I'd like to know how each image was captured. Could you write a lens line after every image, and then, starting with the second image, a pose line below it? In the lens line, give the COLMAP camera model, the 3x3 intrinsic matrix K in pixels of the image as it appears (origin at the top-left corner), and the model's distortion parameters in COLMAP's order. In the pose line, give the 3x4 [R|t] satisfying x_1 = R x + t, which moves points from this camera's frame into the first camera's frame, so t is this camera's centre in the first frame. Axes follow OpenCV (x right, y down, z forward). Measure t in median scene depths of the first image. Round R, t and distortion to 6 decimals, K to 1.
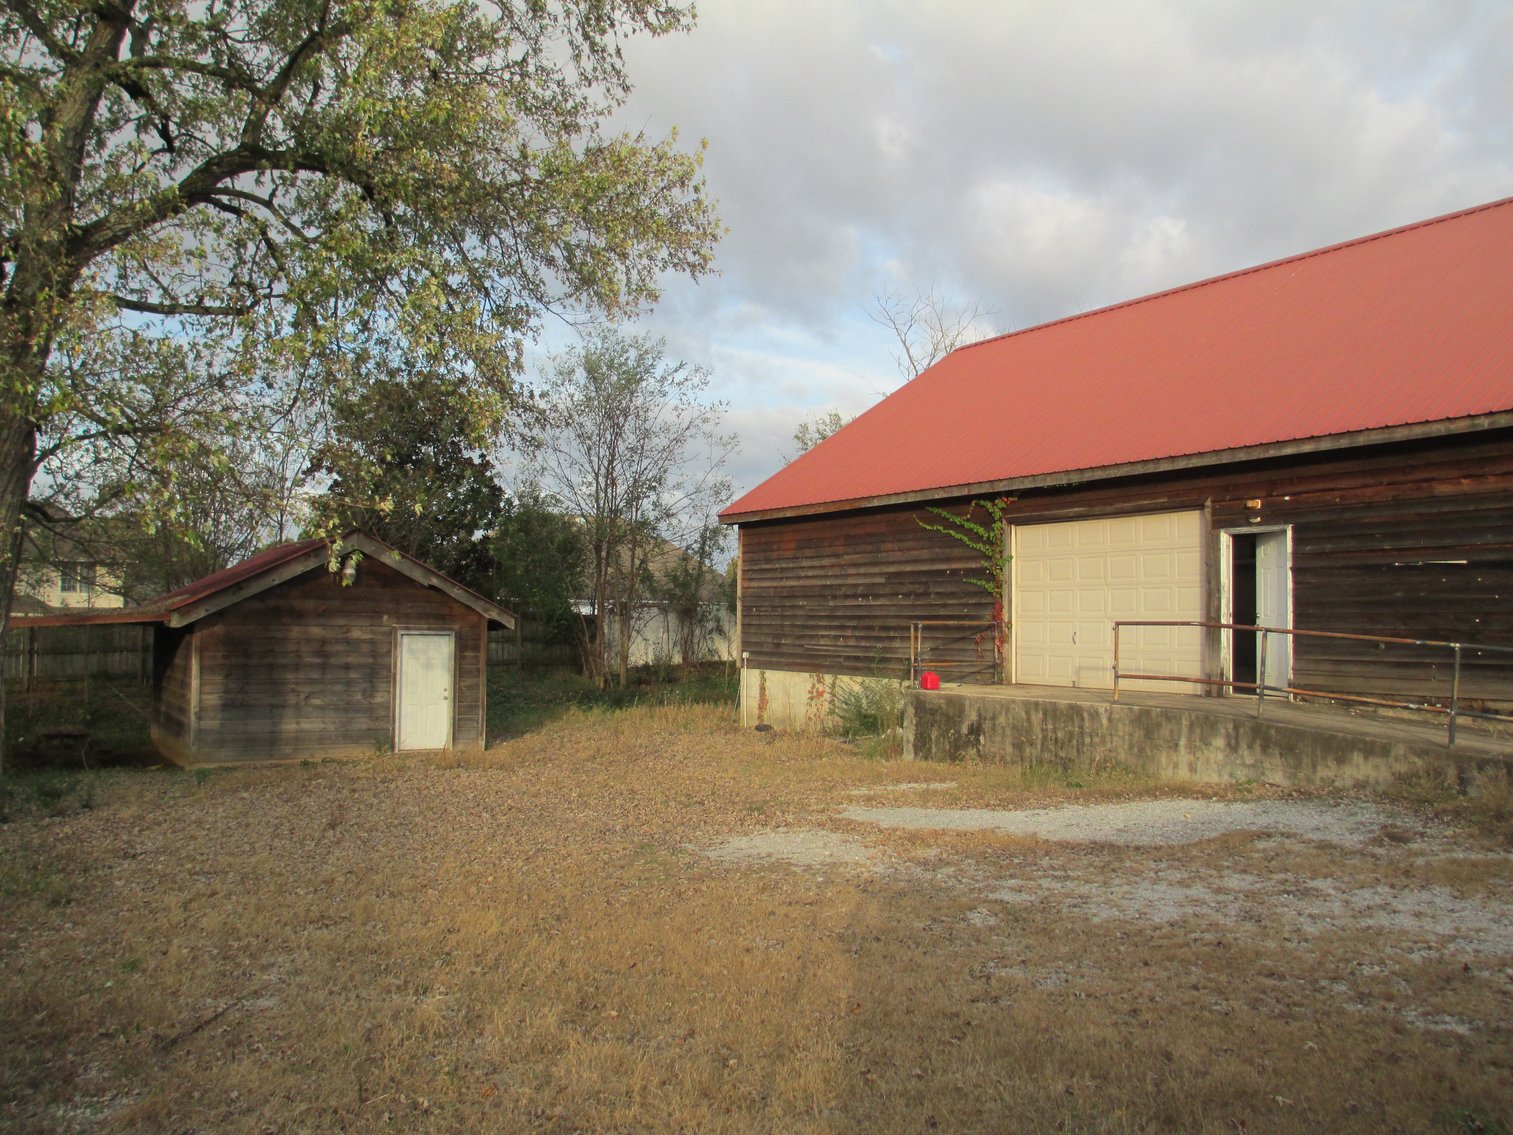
lens RADIAL K [[1269.8, 0, 756.5], [0, 1269.8, 567.5], [0, 0, 1]] dist [-0.079121, 0.060218]
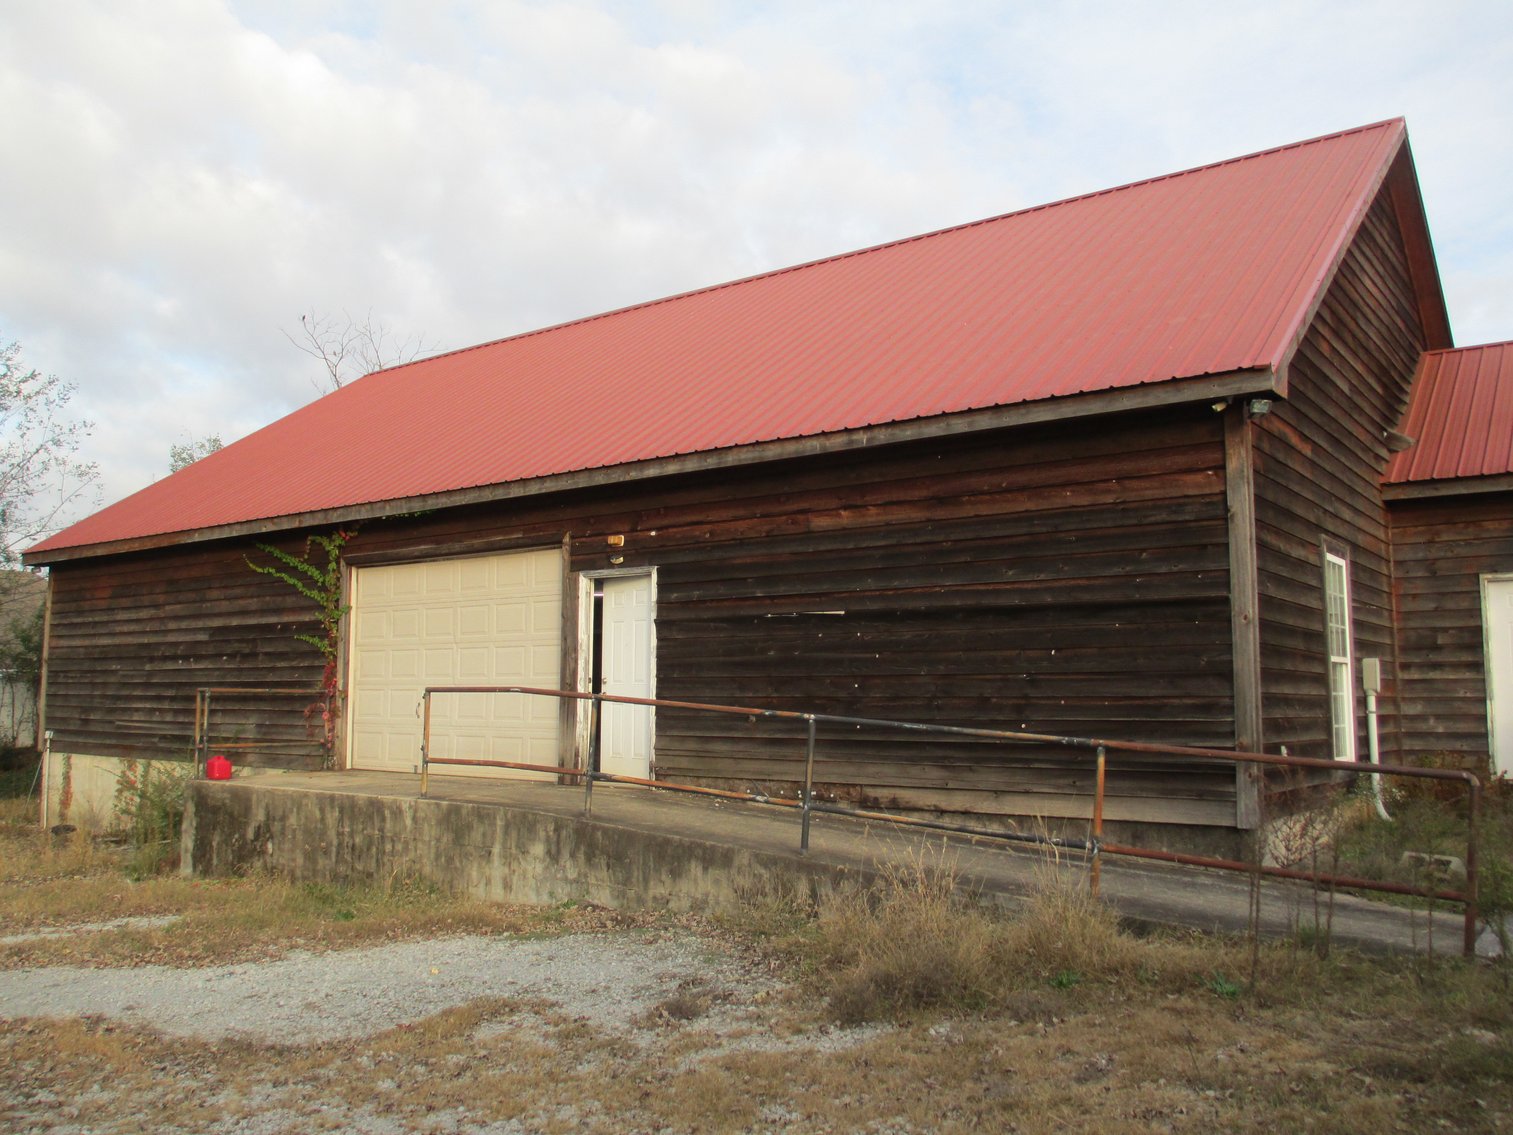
lens RADIAL K [[1269.8, 0, 756.5], [0, 1269.8, 567.5], [0, 0, 1]] dist [-0.079121, 0.060218]
pose [[0.929419, 0.034810, 0.367381, 0.172941], [-0.012665, 0.997963, -0.062519, 0.014771], [-0.368809, 0.053453, 0.927967, 0.208019]]
